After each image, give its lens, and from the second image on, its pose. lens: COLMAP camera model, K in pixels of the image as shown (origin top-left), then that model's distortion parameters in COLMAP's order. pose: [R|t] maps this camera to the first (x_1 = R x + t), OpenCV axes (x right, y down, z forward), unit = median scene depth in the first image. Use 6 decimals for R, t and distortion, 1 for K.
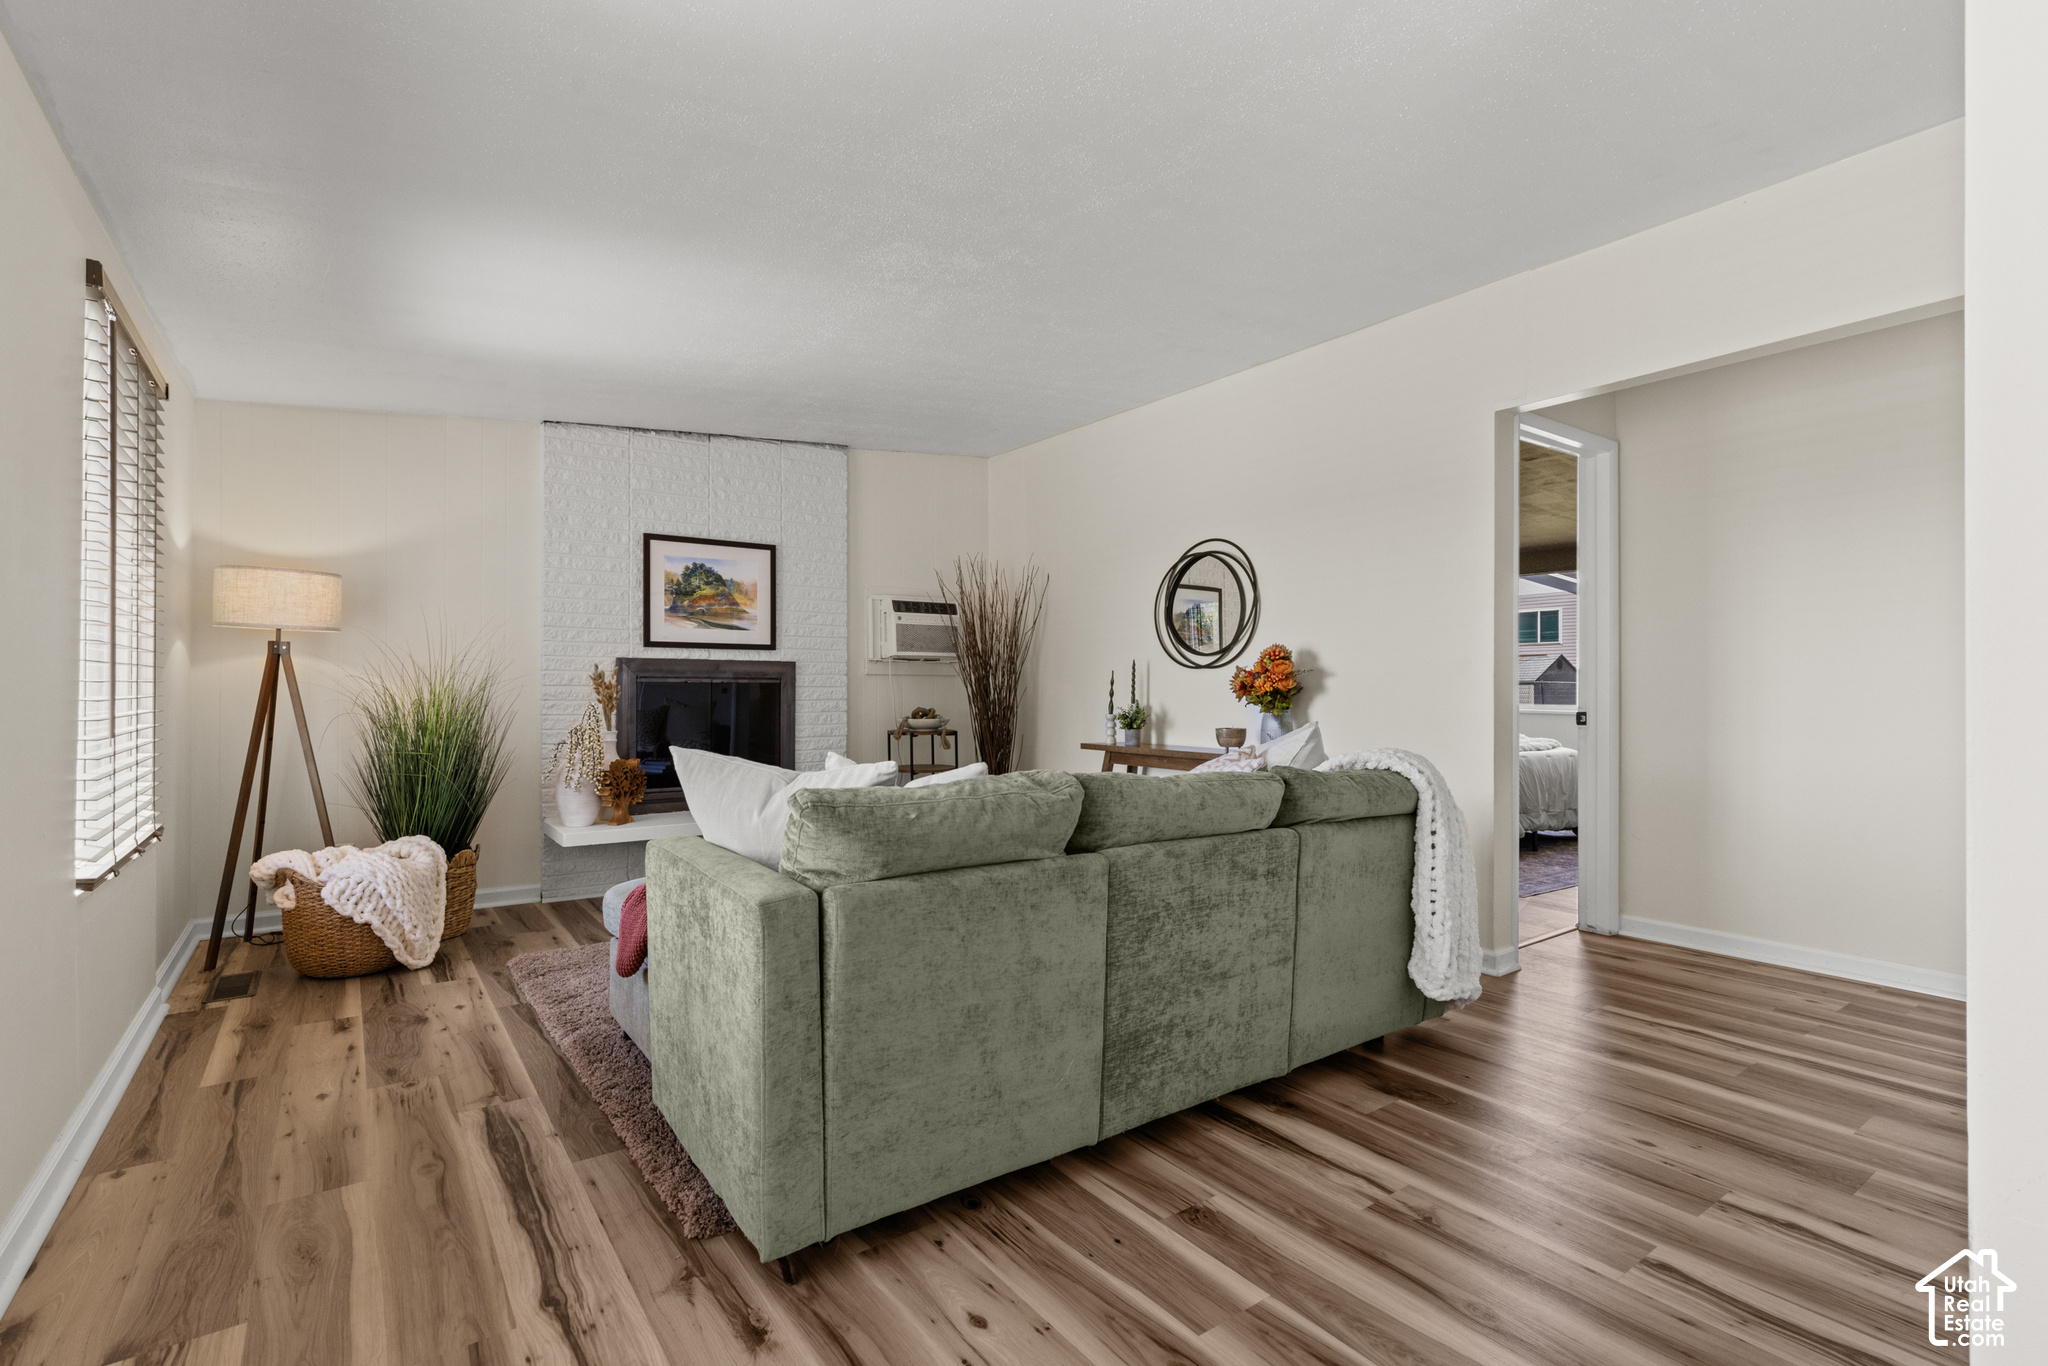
lens RADIAL K [[940.8, 0, 1001.8], [0, 940.8, 687.6], [0, 0, 1]] dist [0.003768, -0.000464]
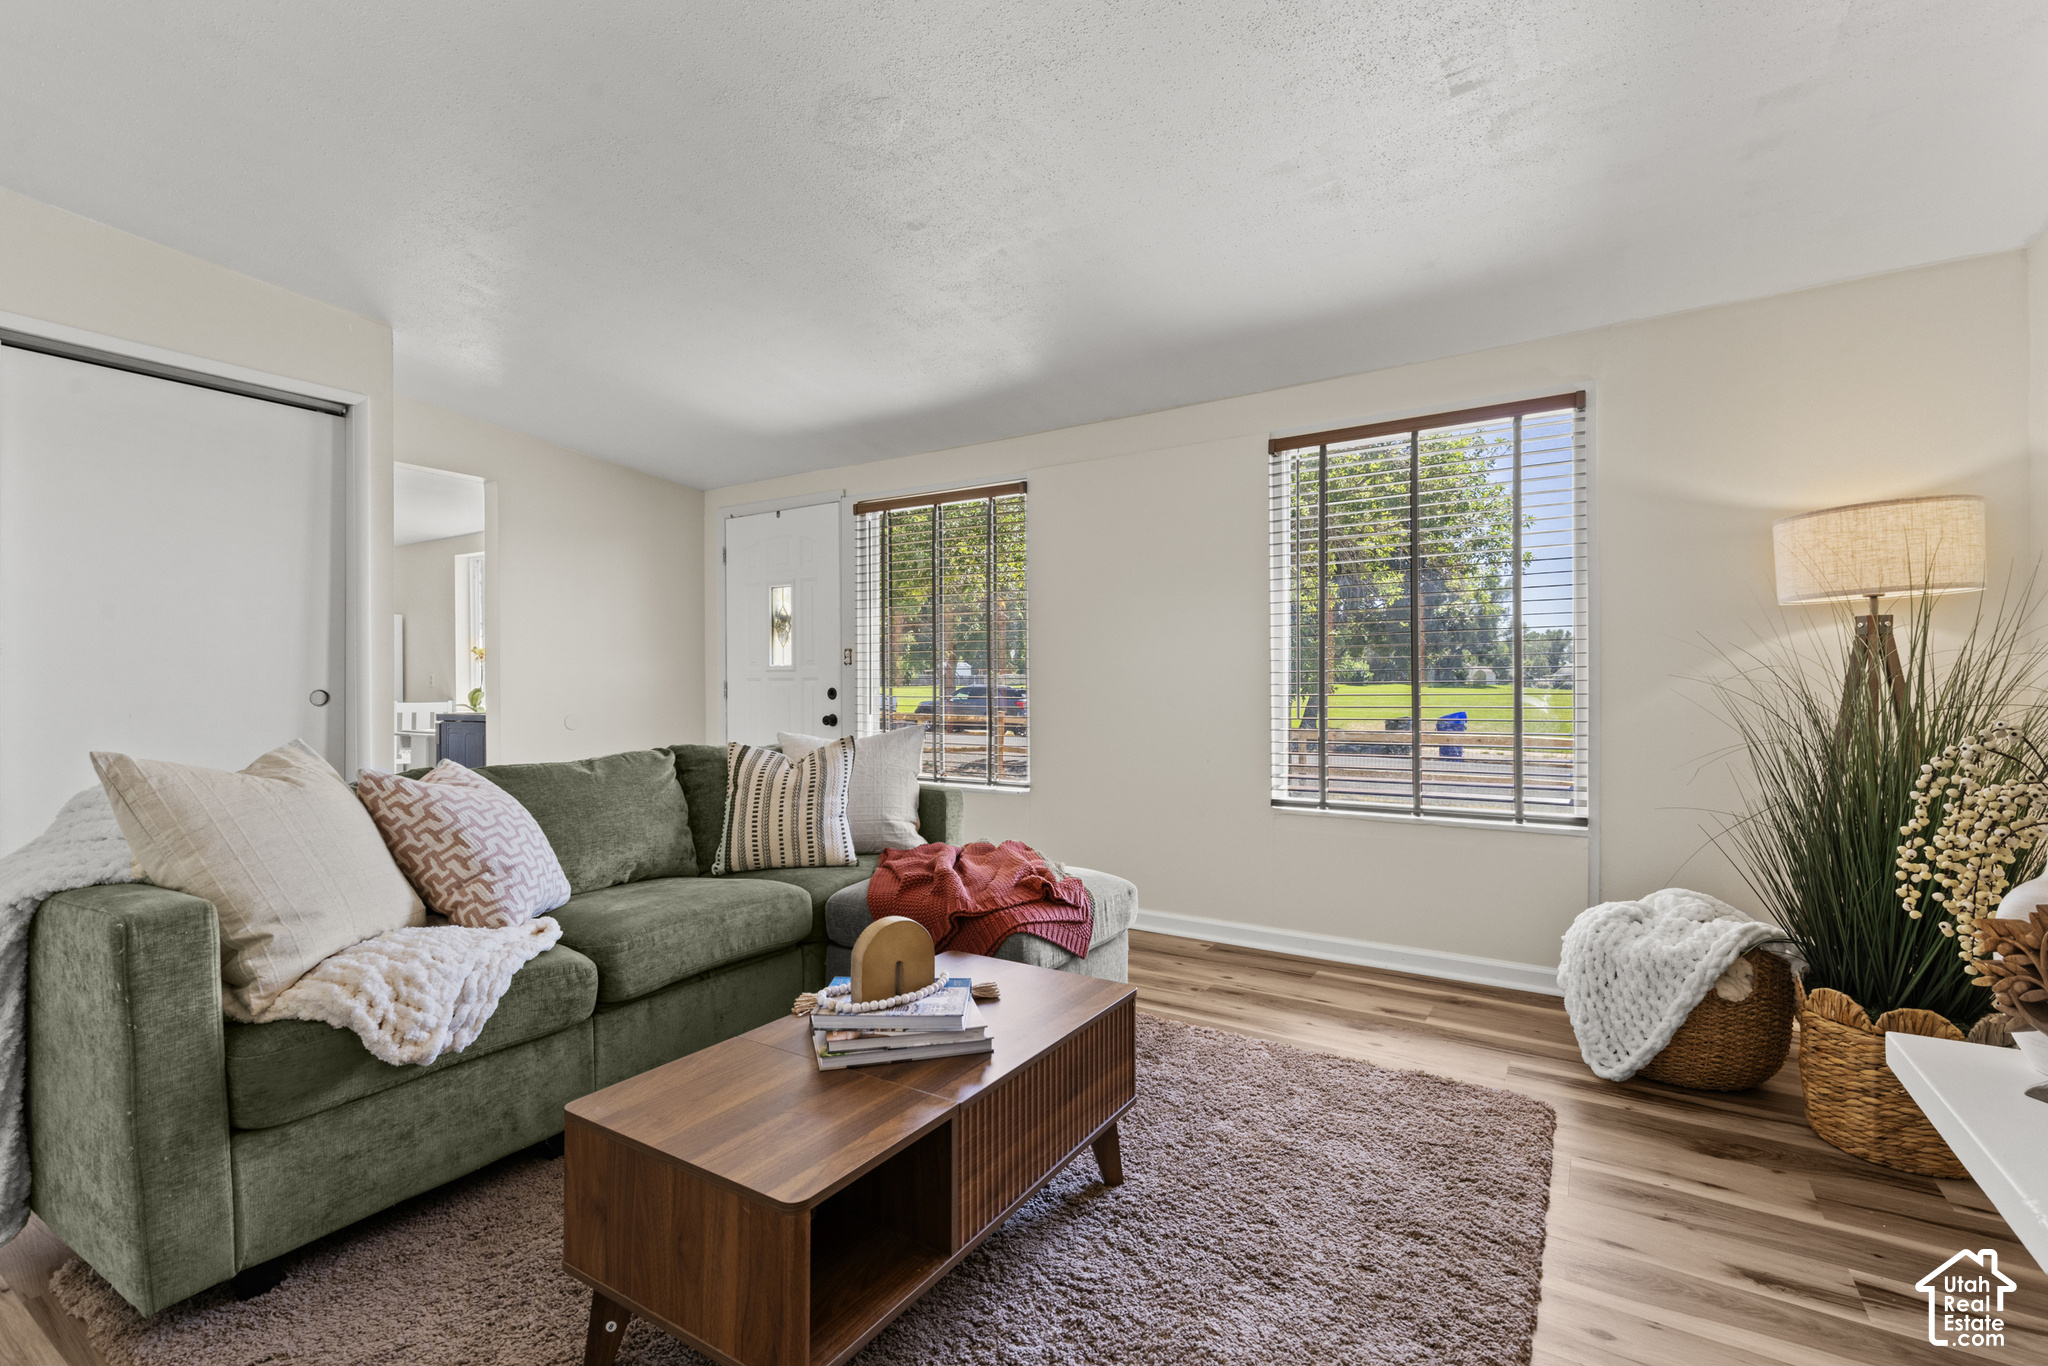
lens RADIAL K [[947.2, 0, 997.3], [0, 947.2, 685.1], [0, 0, 1]] dist [-0.001507, -0.000200]
pose [[-0.939301, 0.008908, -0.342979, 0.048944], [0.013397, 0.999853, -0.010722, 0.000225], [0.342833, -0.014666, -0.939282, 1.158563]]
